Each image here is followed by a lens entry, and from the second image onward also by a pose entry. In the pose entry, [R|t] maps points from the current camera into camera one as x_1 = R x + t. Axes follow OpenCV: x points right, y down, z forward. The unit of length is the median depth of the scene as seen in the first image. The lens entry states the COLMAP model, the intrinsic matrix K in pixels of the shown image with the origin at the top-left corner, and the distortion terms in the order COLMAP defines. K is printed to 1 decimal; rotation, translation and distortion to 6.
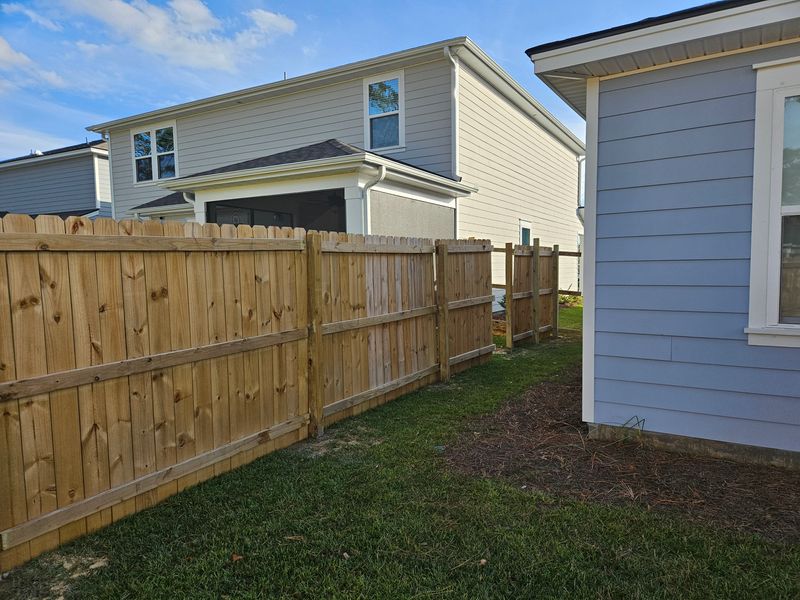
lens RADIAL K [[535.1, 0, 400.0], [0, 535.1, 300.0], [0, 0, 1]] dist [0.038063, -0.037303]
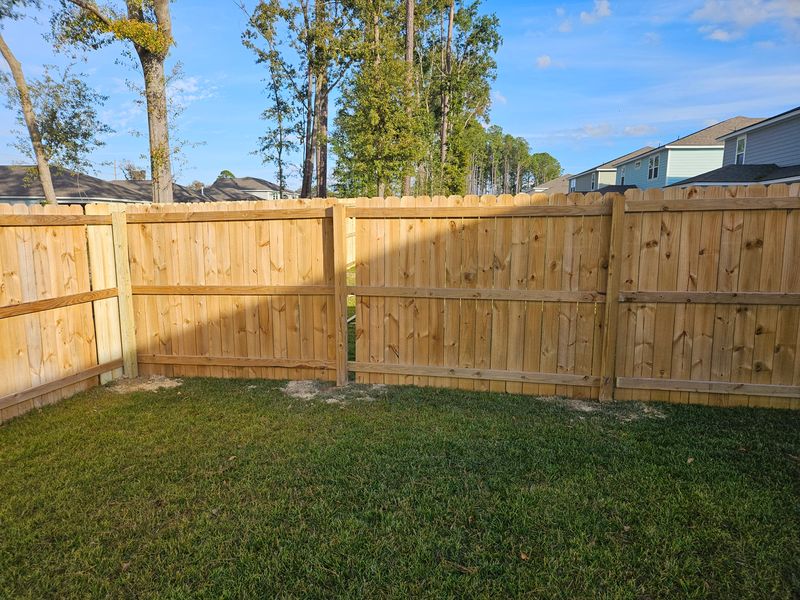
lens RADIAL K [[535.1, 0, 400.0], [0, 535.1, 300.0], [0, 0, 1]] dist [0.038063, -0.037303]
pose [[0.295378, 0.141004, -0.944918, 0.541644], [-0.070588, 0.989566, 0.125601, 0.018202], [0.952769, 0.029600, 0.302249, -0.156009]]
